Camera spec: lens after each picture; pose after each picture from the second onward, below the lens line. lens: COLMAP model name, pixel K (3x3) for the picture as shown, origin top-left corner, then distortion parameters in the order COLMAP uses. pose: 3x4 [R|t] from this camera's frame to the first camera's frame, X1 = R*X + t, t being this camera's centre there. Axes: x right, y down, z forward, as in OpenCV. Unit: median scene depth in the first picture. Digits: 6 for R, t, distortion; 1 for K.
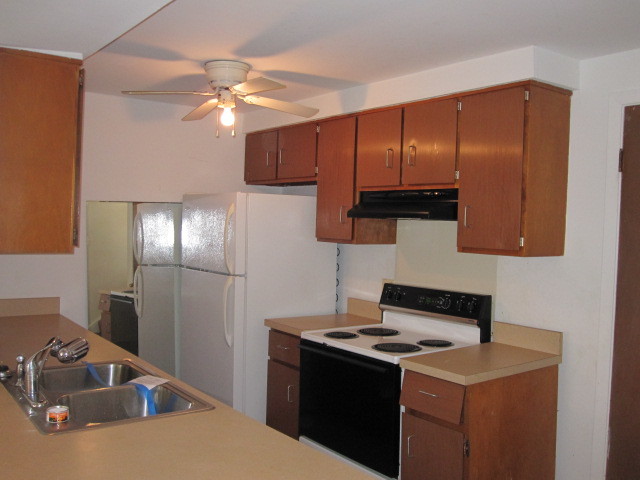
lens RADIAL K [[628.4, 0, 318.6], [0, 628.4, 240.7], [0, 0, 1]] dist [-0.068213, 0.000000]
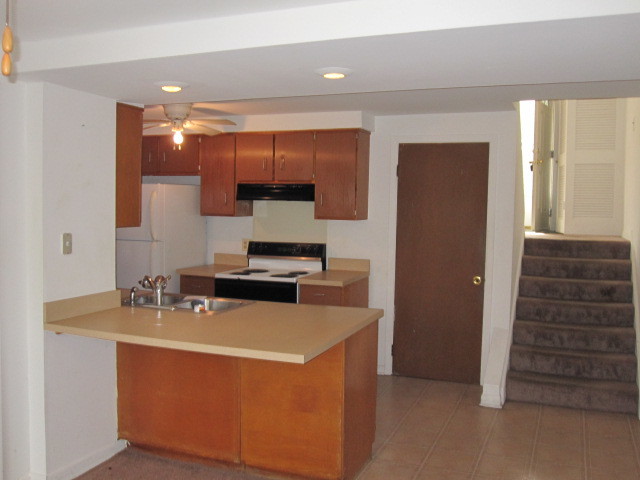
lens RADIAL K [[628.4, 0, 320.1], [0, 628.4, 238.3], [0, 0, 1]] dist [-0.068213, 0.000000]
pose [[0.855858, -0.047286, 0.515045, -0.655362], [0.025612, 0.998465, 0.049108, -0.015120], [-0.516577, -0.028839, 0.855755, -0.513608]]
